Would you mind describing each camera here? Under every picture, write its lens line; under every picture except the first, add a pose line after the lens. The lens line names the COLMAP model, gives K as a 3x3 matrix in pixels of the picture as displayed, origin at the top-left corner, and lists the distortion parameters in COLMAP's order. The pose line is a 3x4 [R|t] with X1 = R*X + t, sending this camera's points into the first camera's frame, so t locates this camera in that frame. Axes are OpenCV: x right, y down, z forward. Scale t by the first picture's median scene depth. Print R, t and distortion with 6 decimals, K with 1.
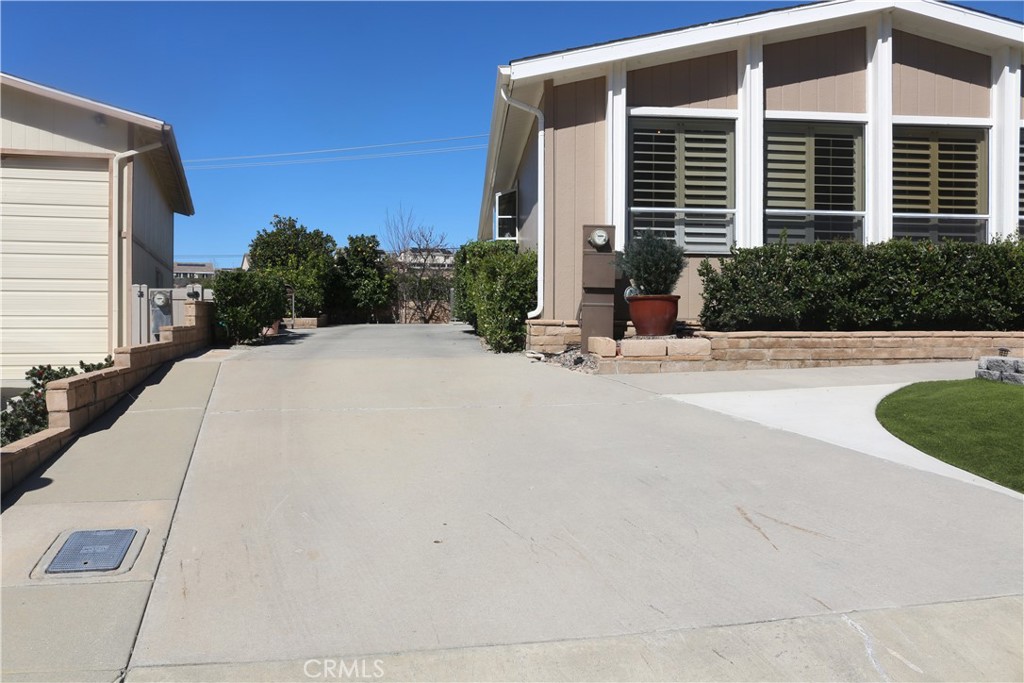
lens RADIAL K [[842.2, 0, 511.8], [0, 842.2, 331.8], [0, 0, 1]] dist [-0.161081, 0.141329]
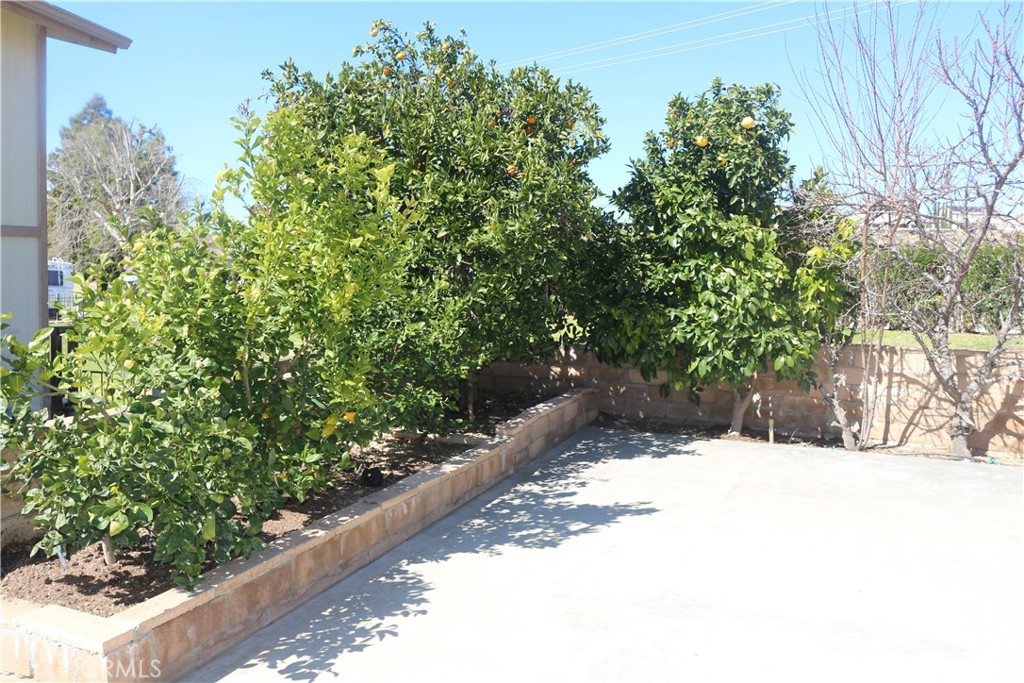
lens RADIAL K [[842.2, 0, 511.8], [0, 842.2, 331.8], [0, 0, 1]] dist [-0.161081, 0.141329]
pose [[0.866986, 0.052958, -0.495510, -0.108018], [-0.029308, 0.998035, 0.055385, -0.054774], [0.497470, -0.033496, 0.866834, 0.763714]]
